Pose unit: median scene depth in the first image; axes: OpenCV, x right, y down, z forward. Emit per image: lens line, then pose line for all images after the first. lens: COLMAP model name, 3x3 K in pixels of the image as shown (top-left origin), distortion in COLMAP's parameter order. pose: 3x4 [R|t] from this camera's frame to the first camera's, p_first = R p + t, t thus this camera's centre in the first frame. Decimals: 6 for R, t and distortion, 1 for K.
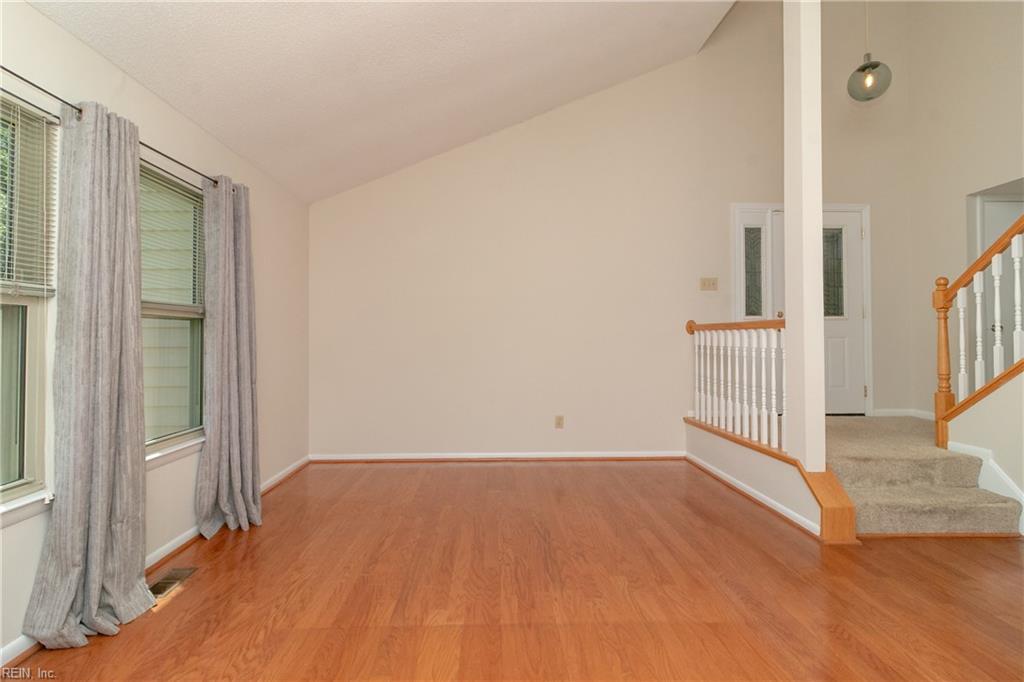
lens RADIAL K [[477.7, 0, 504.3], [0, 477.7, 331.8], [0, 0, 1]] dist [-0.002497, 0.000361]
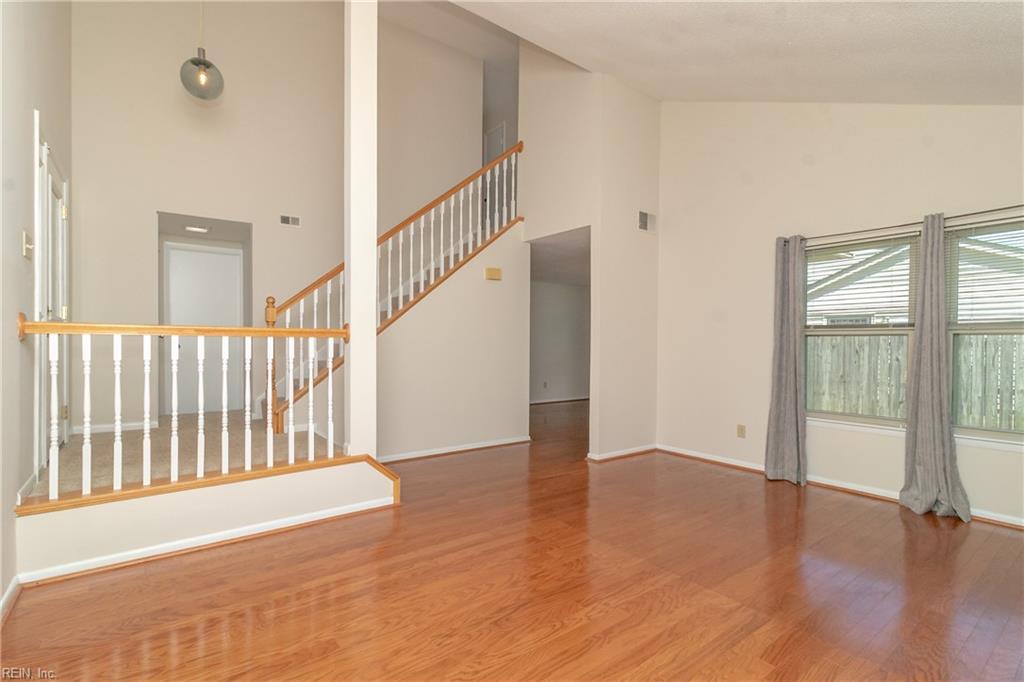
lens RADIAL K [[477.7, 0, 505.0], [0, 477.7, 343.9], [0, 0, 1]] dist [-0.002497, 0.000361]
pose [[-0.570448, -0.002293, 0.821331, -0.498024], [-0.012380, 0.999907, -0.005807, 0.008051], [-0.821241, -0.013481, -0.570423, 1.353450]]
